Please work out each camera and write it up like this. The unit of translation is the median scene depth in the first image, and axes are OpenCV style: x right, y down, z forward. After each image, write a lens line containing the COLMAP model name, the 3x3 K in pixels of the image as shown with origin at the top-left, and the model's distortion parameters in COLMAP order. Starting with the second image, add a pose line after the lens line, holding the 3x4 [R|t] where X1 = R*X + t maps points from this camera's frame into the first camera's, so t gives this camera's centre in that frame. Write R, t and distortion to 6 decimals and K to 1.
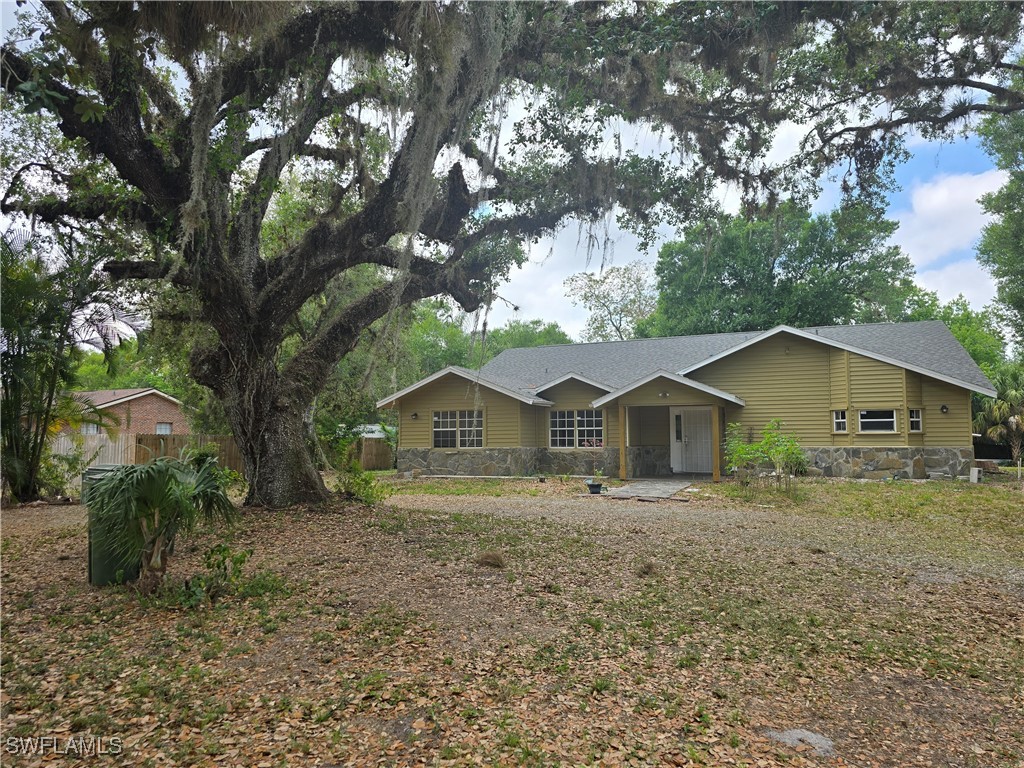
lens RADIAL K [[688.2, 0, 505.5], [0, 688.2, 388.9], [0, 0, 1]] dist [0.071500, -0.059152]
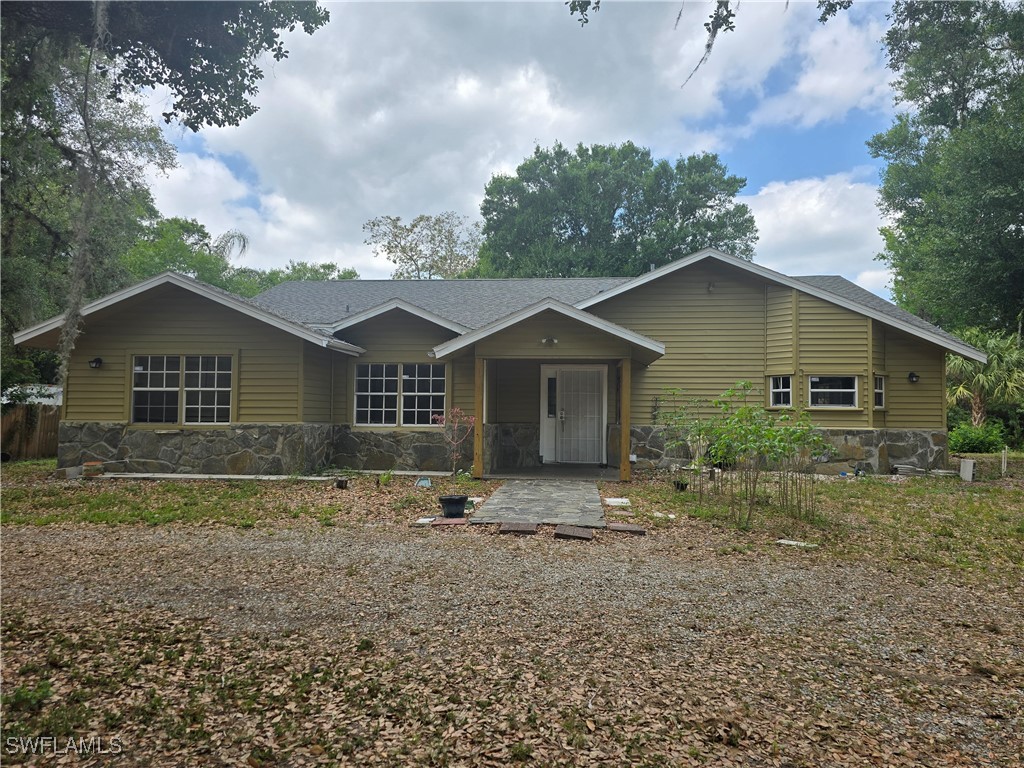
lens RADIAL K [[688.2, 0, 515.8], [0, 688.2, 387.6], [0, 0, 1]] dist [0.071500, -0.059152]
pose [[0.949338, 0.029376, 0.312881, 0.009119], [-0.039021, 0.998935, 0.024610, 0.033426], [-0.311825, -0.035572, 0.949474, 0.393641]]
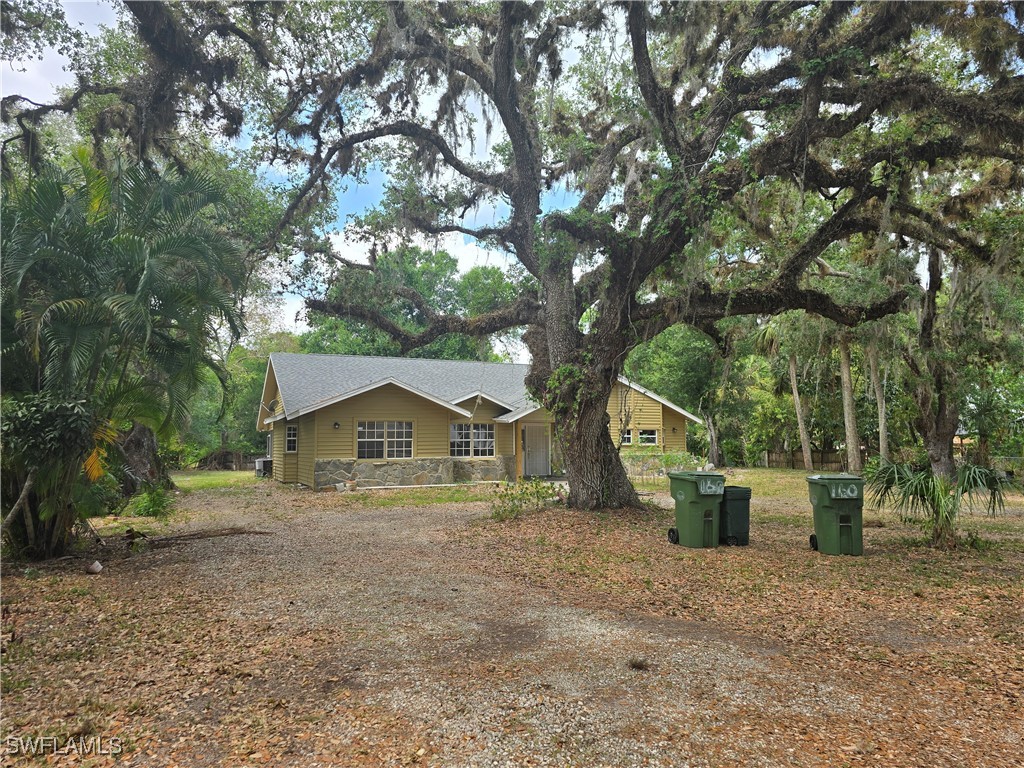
lens RADIAL K [[688.2, 0, 512.4], [0, 688.2, 385.9], [0, 0, 1]] dist [0.071500, -0.059152]
pose [[0.676818, 0.065387, 0.733241, -0.690584], [-0.056444, 0.997725, -0.036872, 0.006906], [-0.733983, -0.016432, 0.678969, 0.186916]]
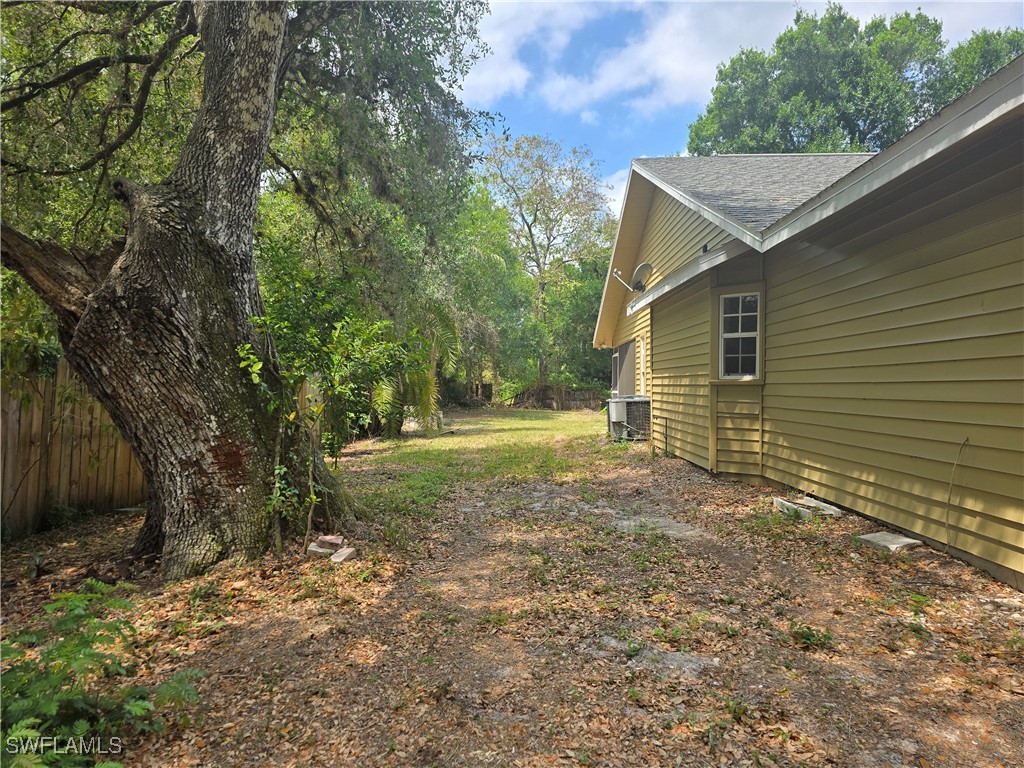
lens RADIAL K [[688.2, 0, 509.5], [0, 688.2, 393.9], [0, 0, 1]] dist [0.071500, -0.059152]
pose [[0.925865, 0.005441, 0.377816, -0.332741], [-0.040900, 0.995465, 0.085890, 0.076441], [-0.375635, -0.094975, 0.921888, 0.949129]]
